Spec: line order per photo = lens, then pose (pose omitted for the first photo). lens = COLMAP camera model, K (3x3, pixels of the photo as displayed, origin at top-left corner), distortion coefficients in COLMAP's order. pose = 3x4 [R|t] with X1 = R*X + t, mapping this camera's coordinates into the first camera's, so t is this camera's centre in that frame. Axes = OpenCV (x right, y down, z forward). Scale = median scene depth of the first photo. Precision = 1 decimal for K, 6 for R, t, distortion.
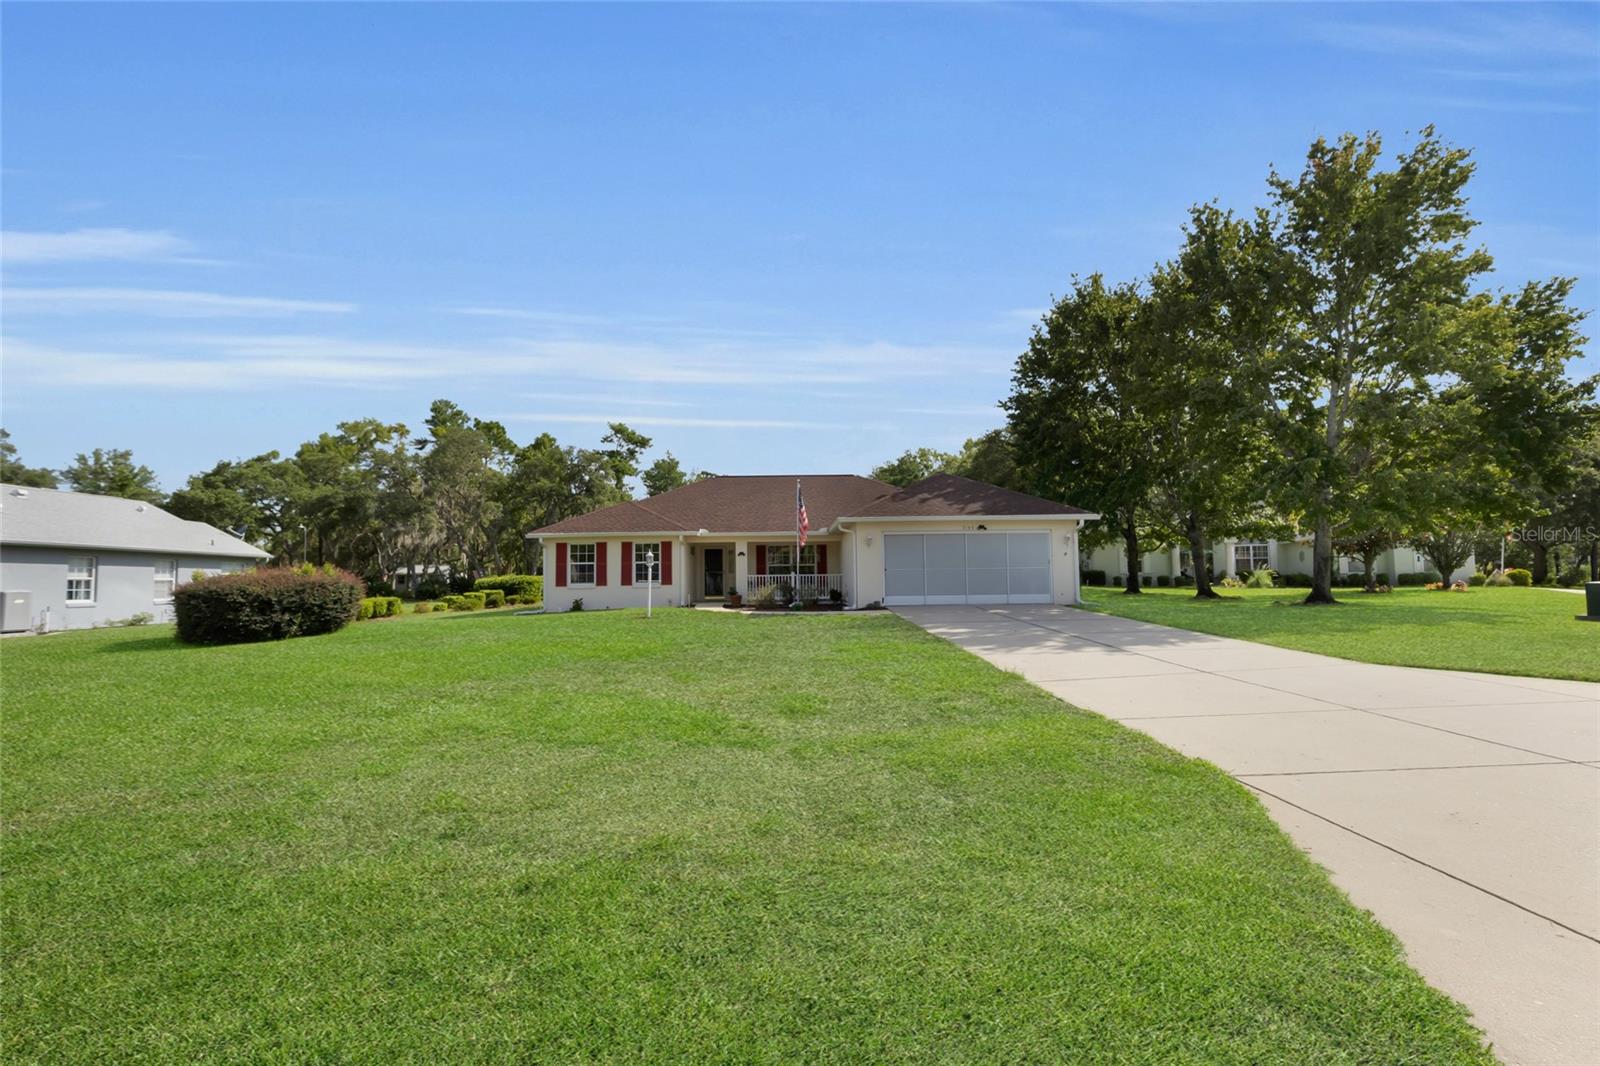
lens RADIAL K [[730.5, 0, 802.2], [0, 730.5, 559.6], [0, 0, 1]] dist [-0.001213, -0.000288]
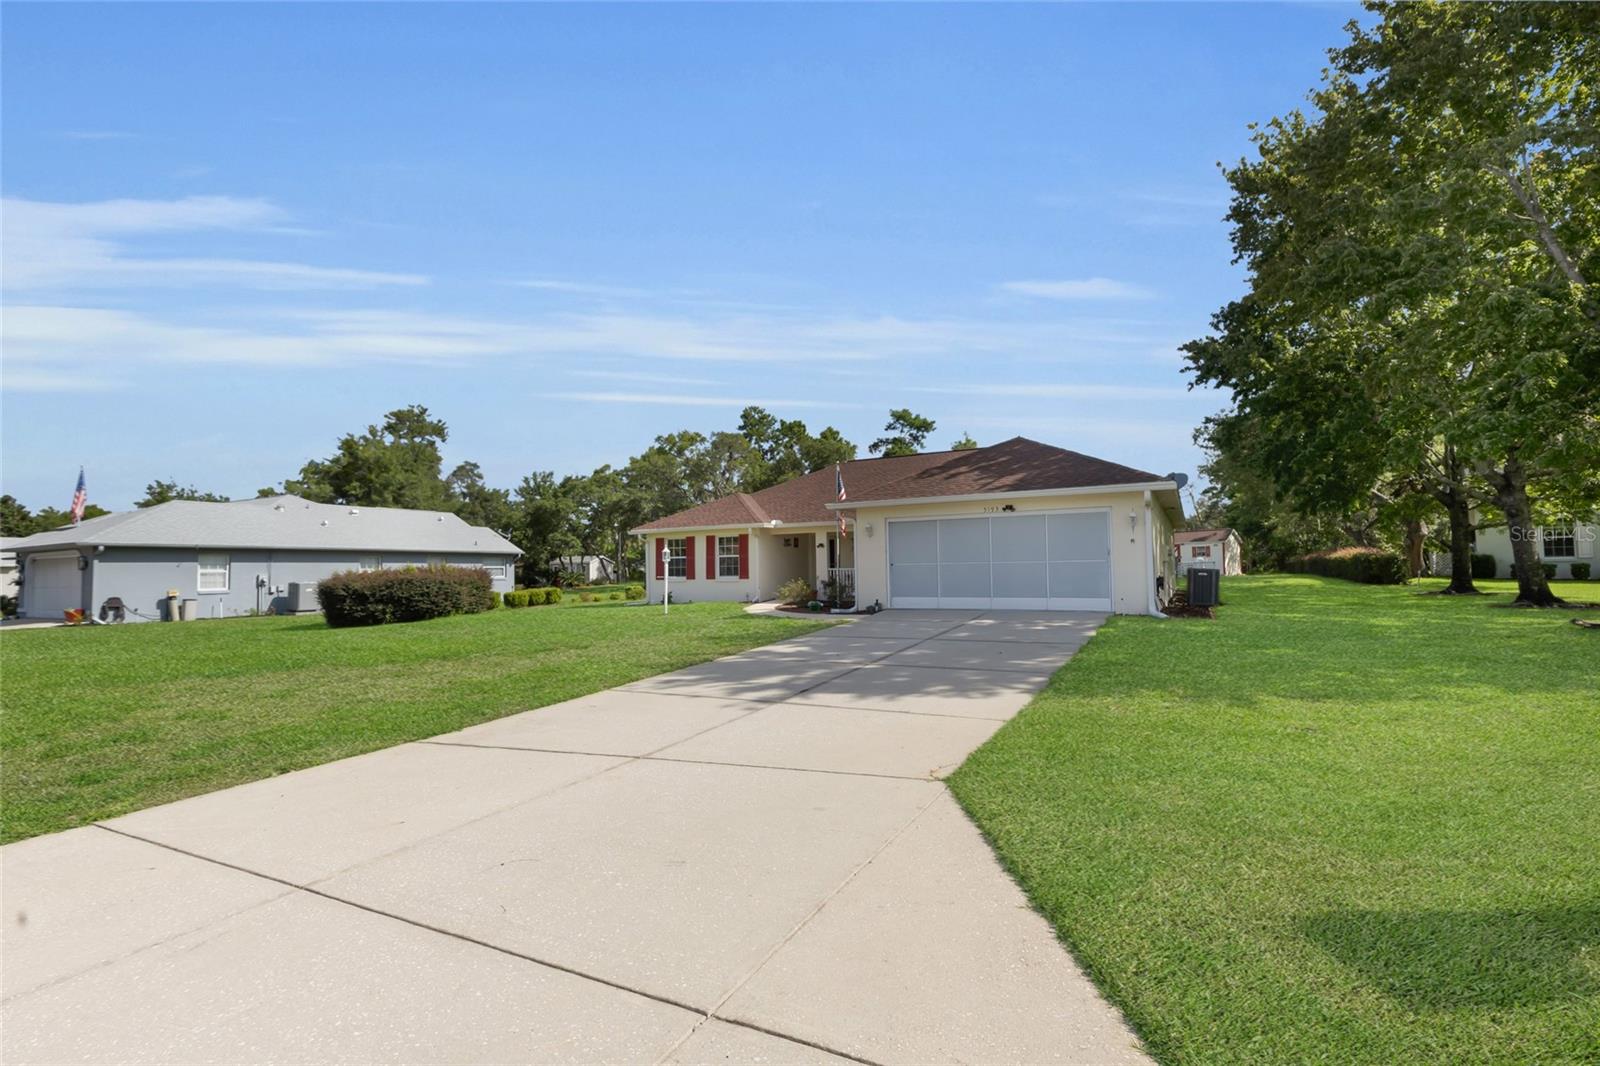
lens RADIAL K [[724.0, 0, 796.6], [0, 724.0, 552.6], [0, 0, 1]] dist [0.002392, 0.000321]
pose [[0.859608, -0.012225, -0.510808, 0.366062], [0.019325, 0.999776, 0.008594, -0.007297], [0.510589, -0.017259, 0.859652, 0.209313]]
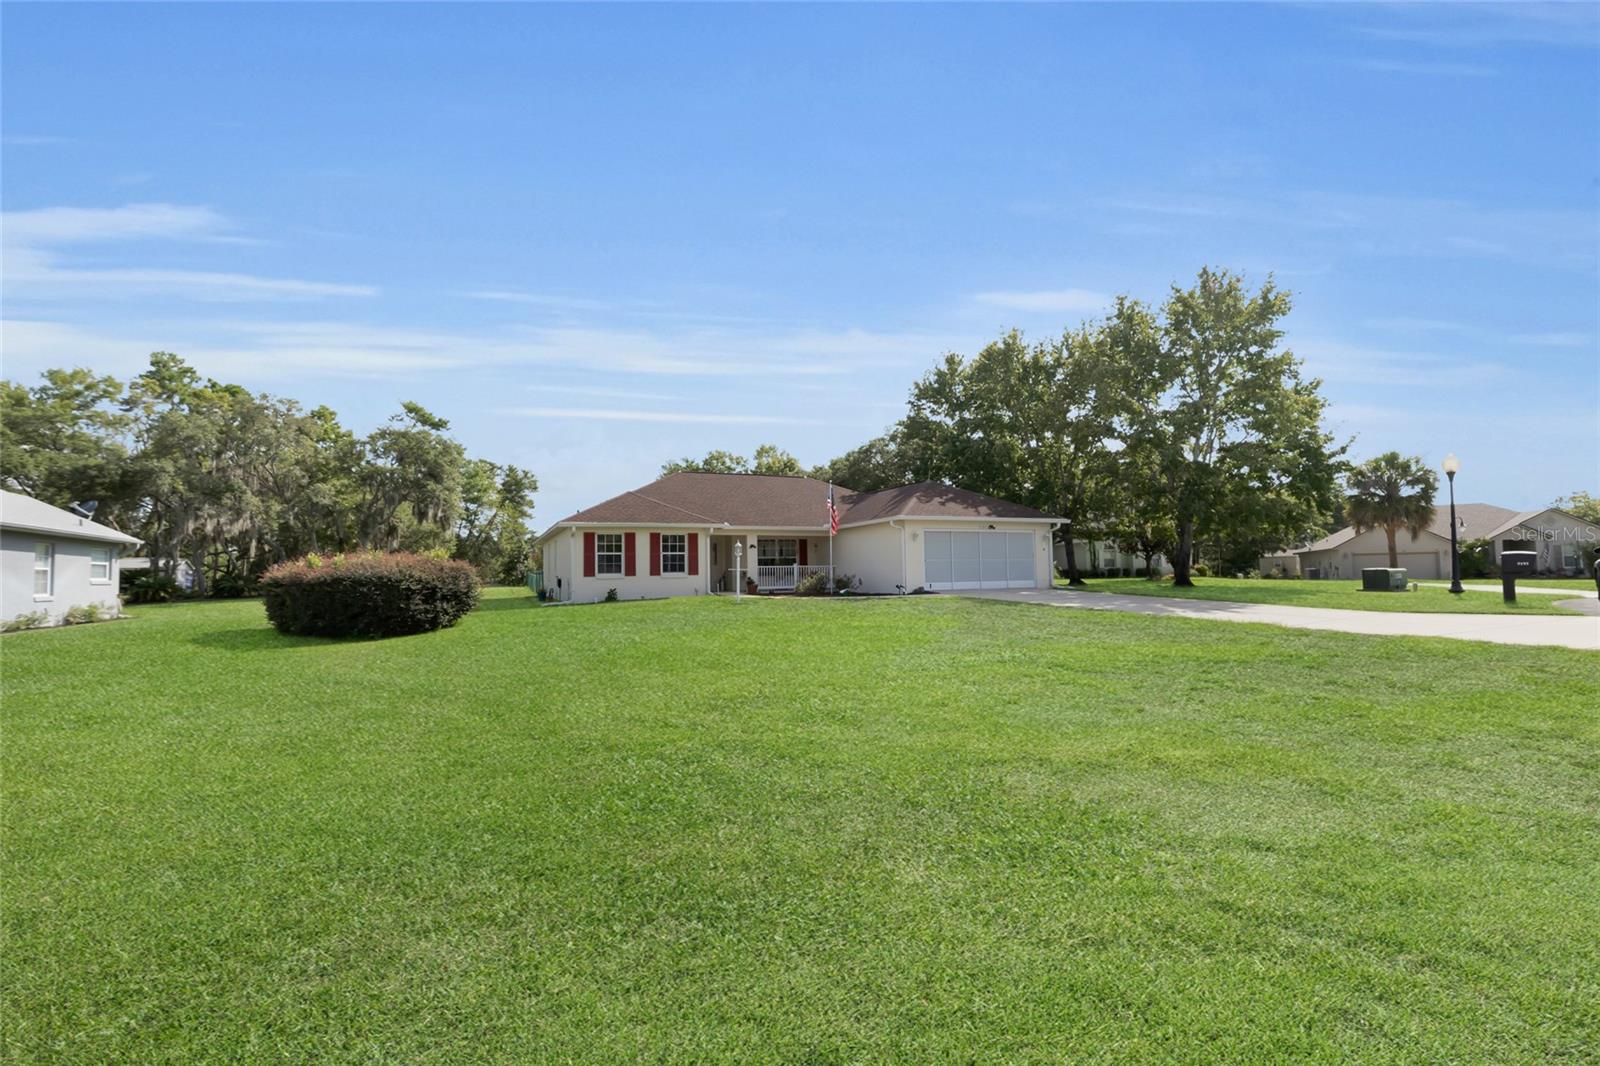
lens RADIAL K [[724.0, 0, 796.6], [0, 724.0, 552.6], [0, 0, 1]] dist [0.002392, 0.000321]
pose [[0.921499, 0.010693, 0.388234, -0.449070], [-0.007421, 0.999923, -0.009925, 0.011855], [-0.388310, 0.006265, 0.921507, -0.004500]]
